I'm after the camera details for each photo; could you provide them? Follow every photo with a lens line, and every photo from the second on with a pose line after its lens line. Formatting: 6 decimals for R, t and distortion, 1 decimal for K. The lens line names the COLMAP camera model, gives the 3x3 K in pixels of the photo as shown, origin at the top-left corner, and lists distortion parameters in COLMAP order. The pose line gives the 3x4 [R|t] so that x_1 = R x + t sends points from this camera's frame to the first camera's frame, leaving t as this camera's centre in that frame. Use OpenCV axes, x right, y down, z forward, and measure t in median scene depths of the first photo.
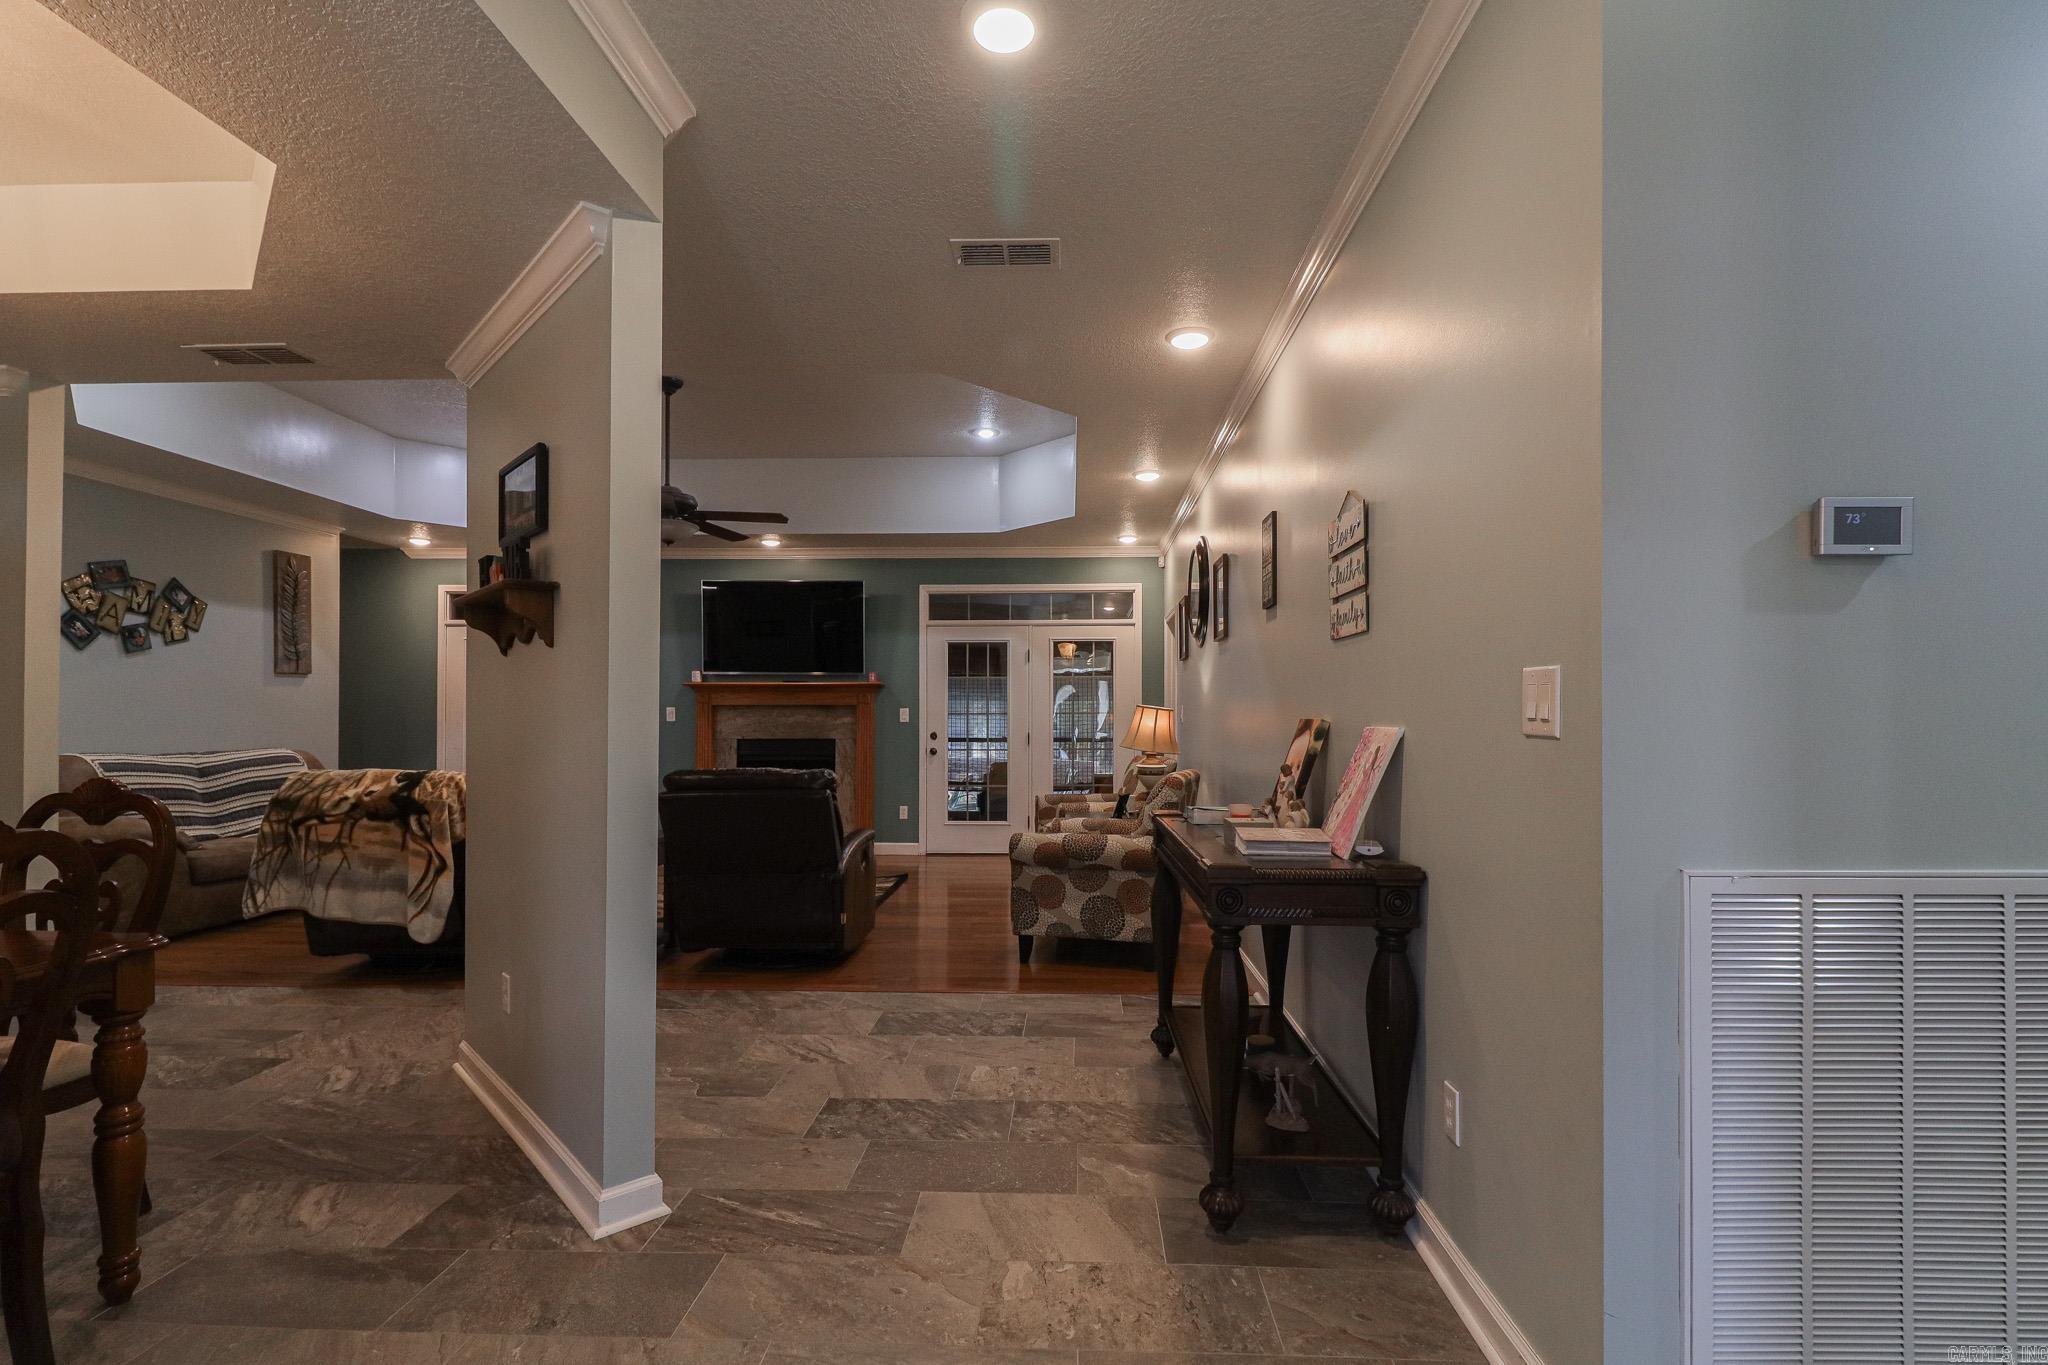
lens RADIAL K [[977.4, 0, 1025.2], [0, 977.4, 710.3], [0, 0, 1]] dist [-0.002217, -0.000184]
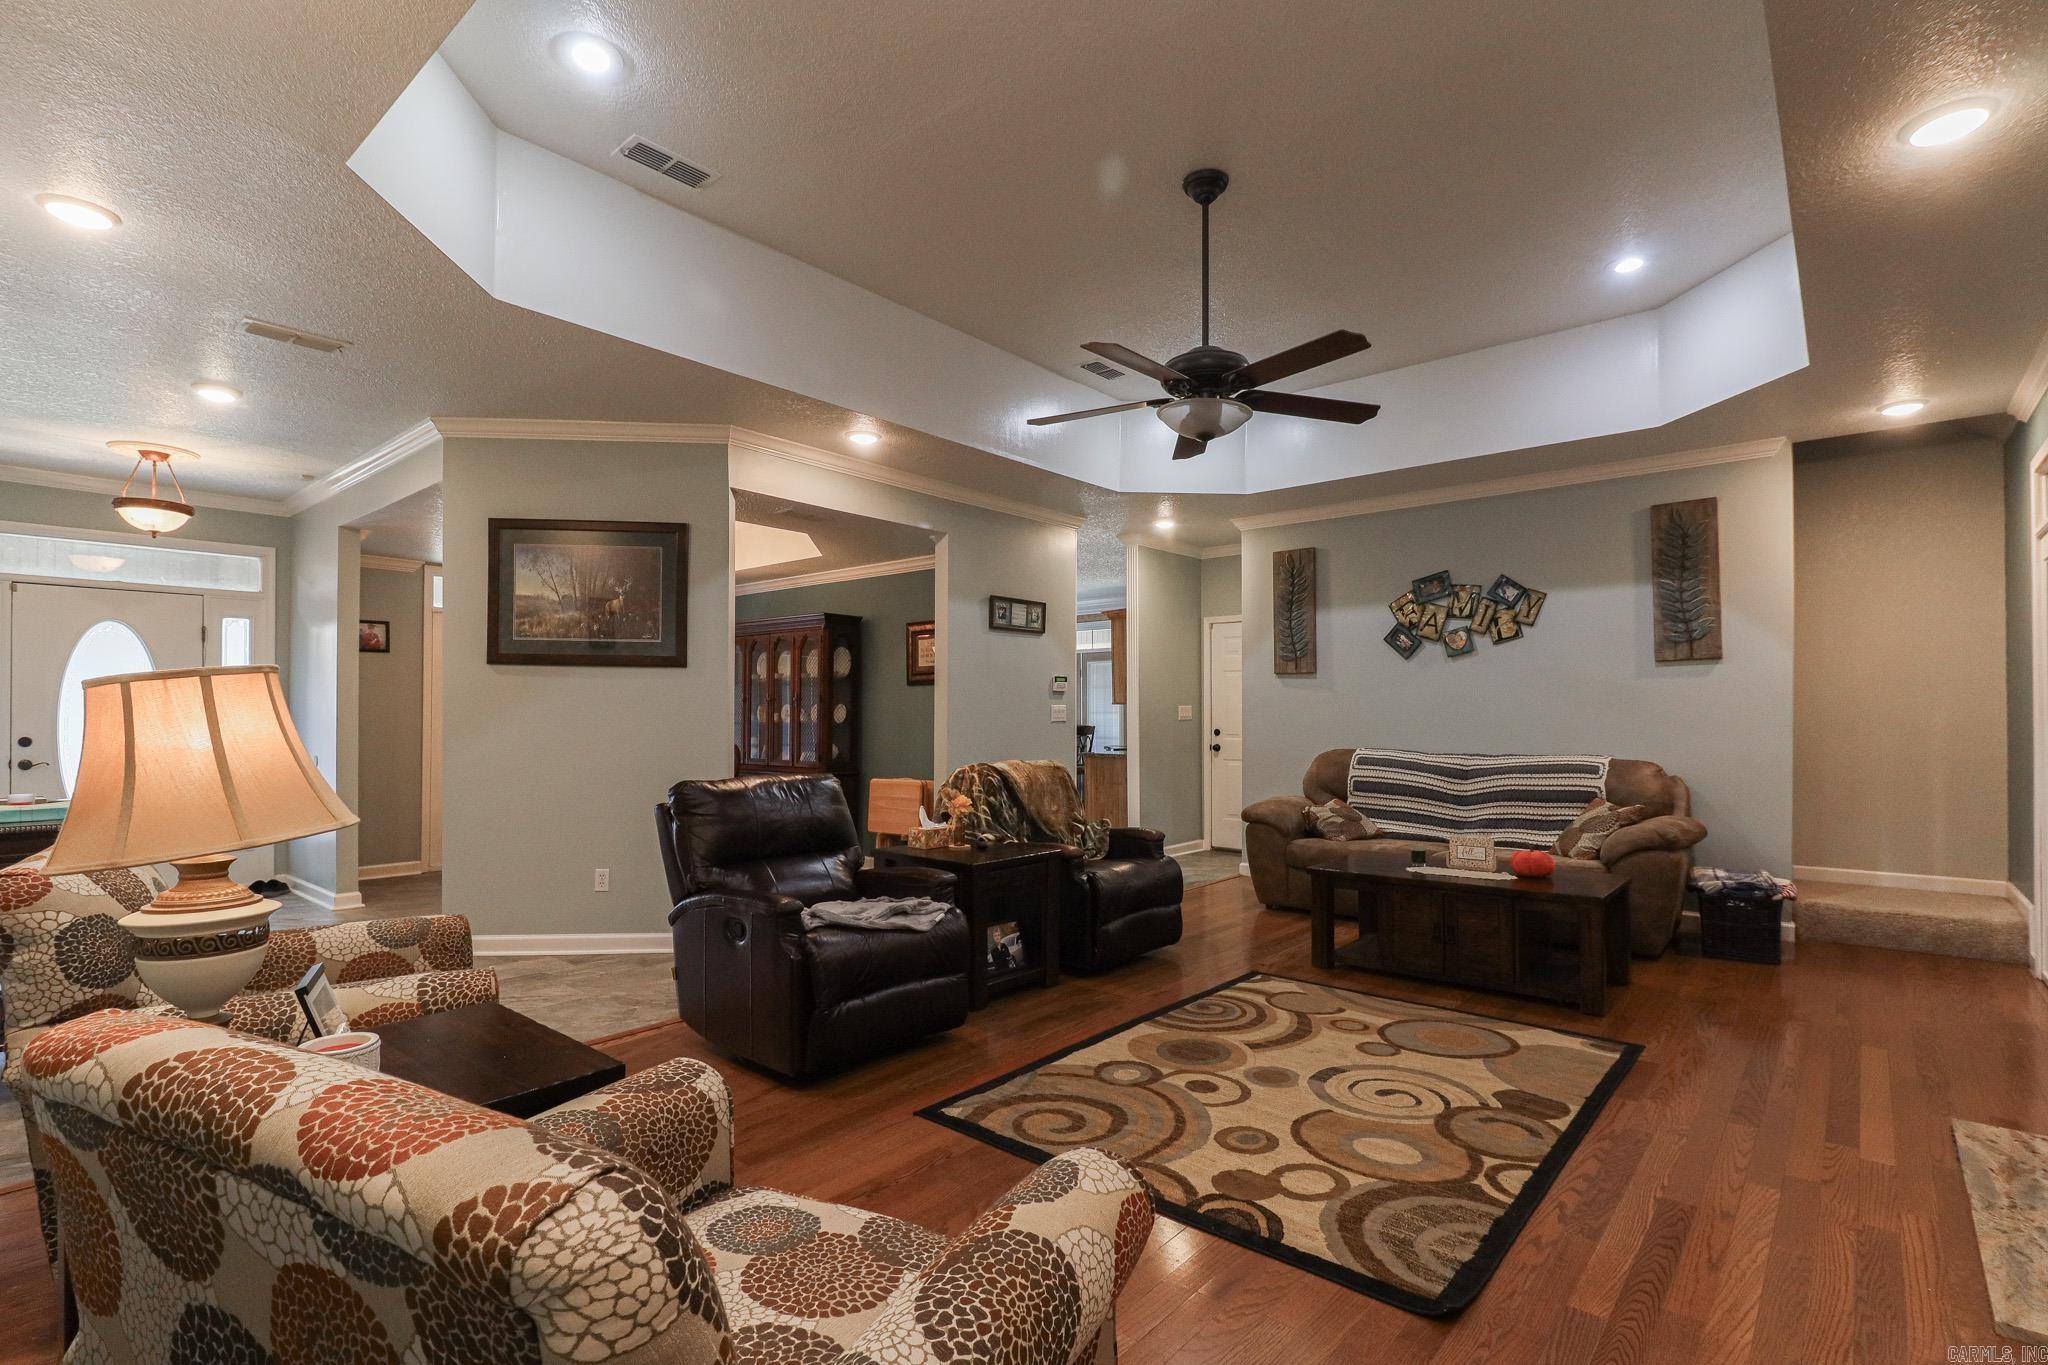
lens RADIAL K [[977.4, 0, 1025.2], [0, 977.4, 710.3], [0, 0, 1]] dist [-0.002217, -0.000184]
pose [[-0.622940, -0.005492, -0.782250, 0.155797], [0.005686, 0.999917, -0.011548, 0.006755], [0.782249, -0.011641, -0.622857, 1.051924]]
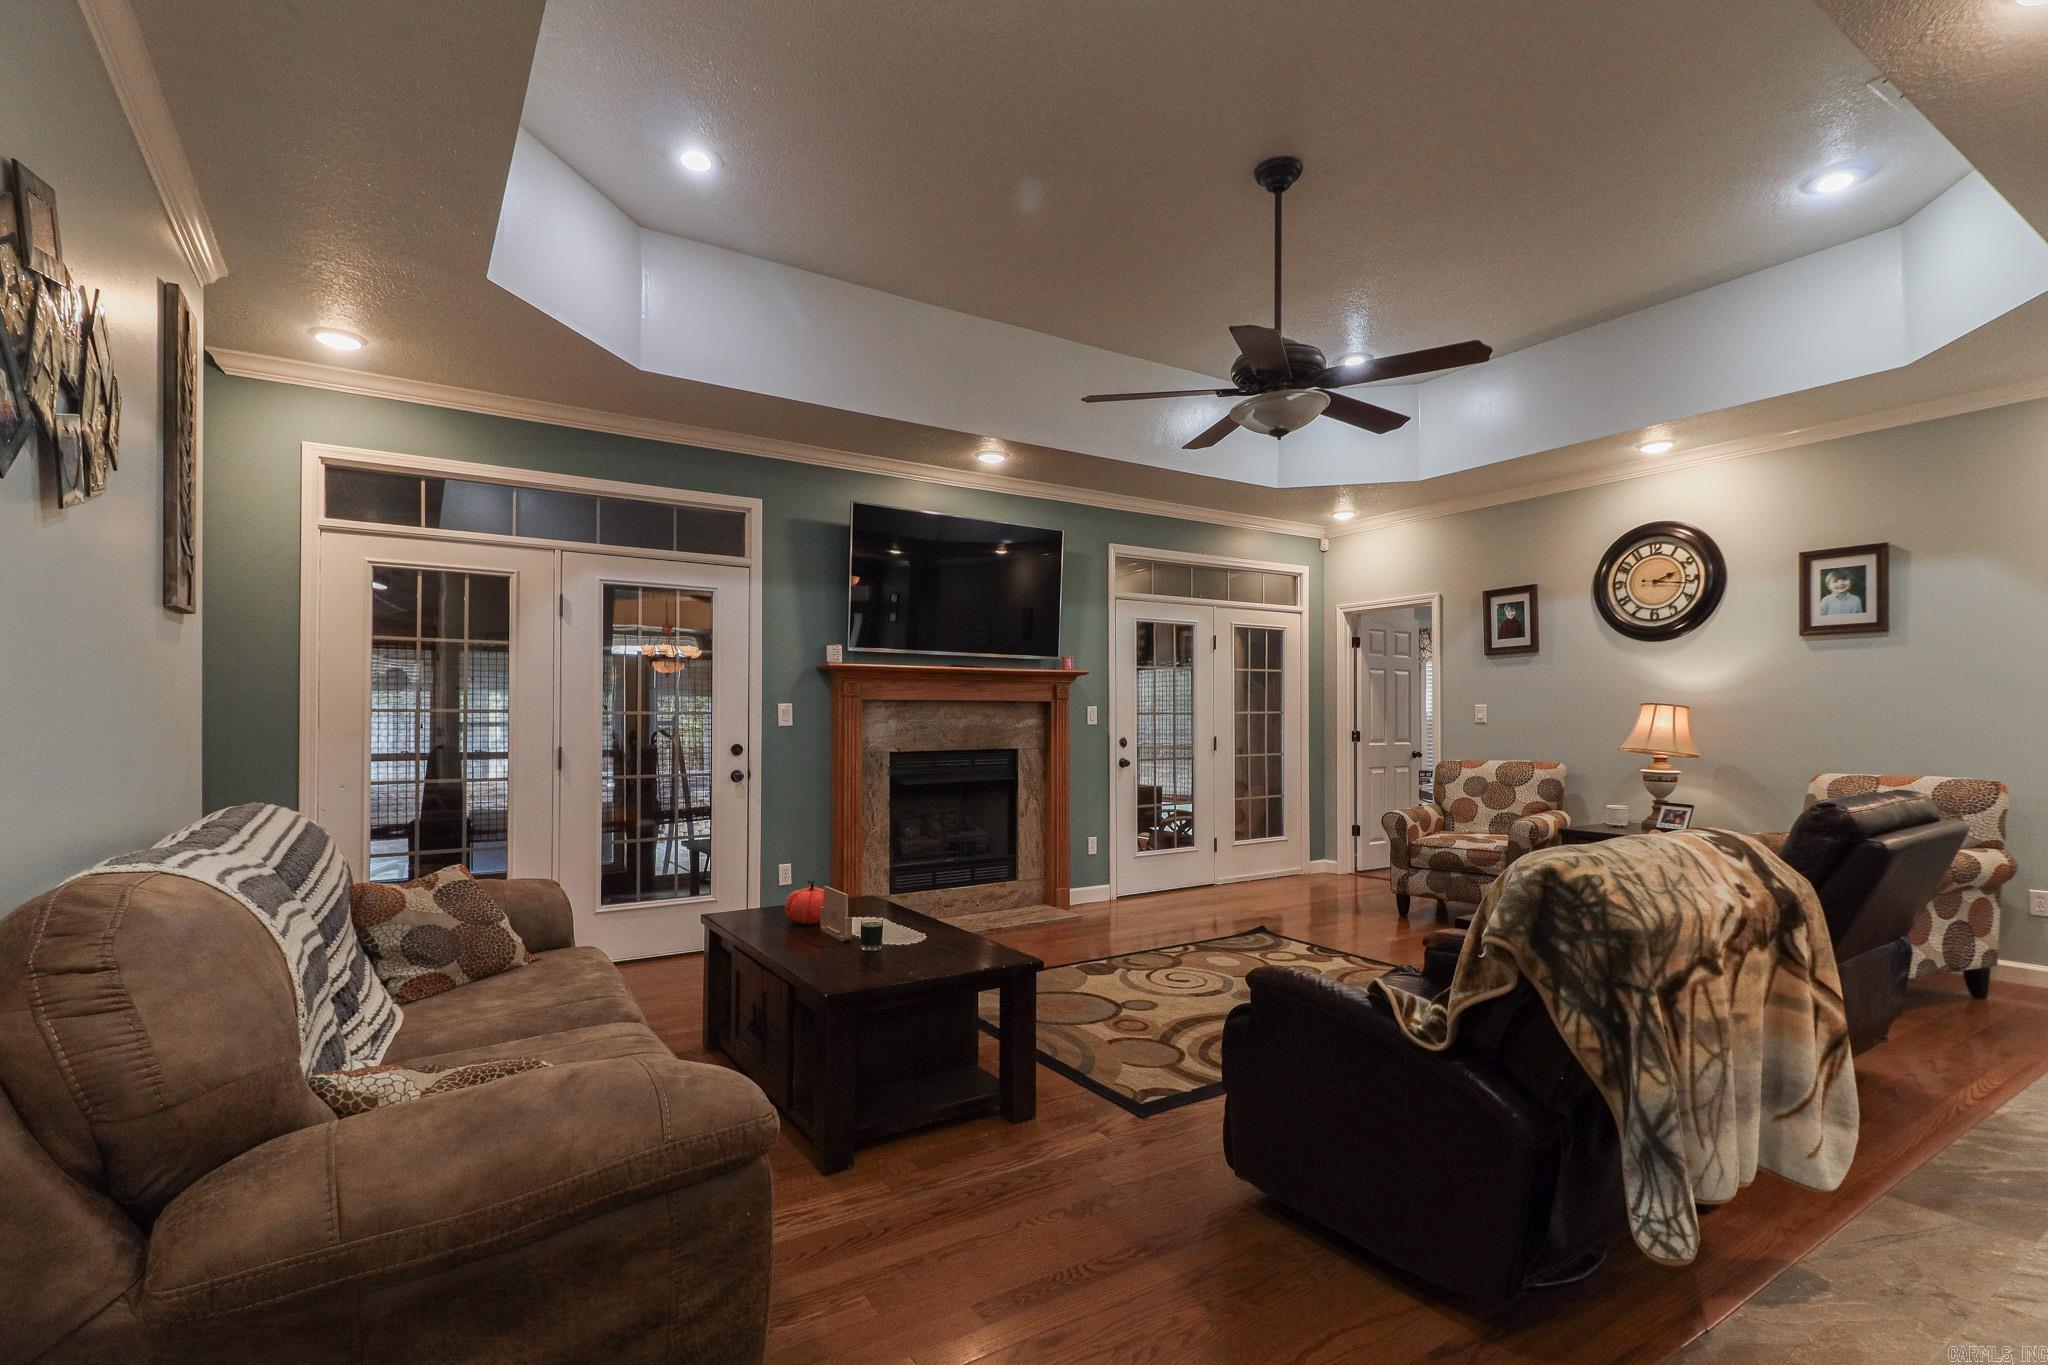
lens RADIAL K [[998.1, 0, 1026.4], [0, 998.1, 715.9], [0, 0, 1]] dist [-0.001350, -0.000597]
pose [[0.812852, -0.002900, 0.582463, -0.698179], [-0.003105, 0.999952, 0.009312, -0.001582], [-0.582462, -0.009377, 0.812804, 0.472387]]
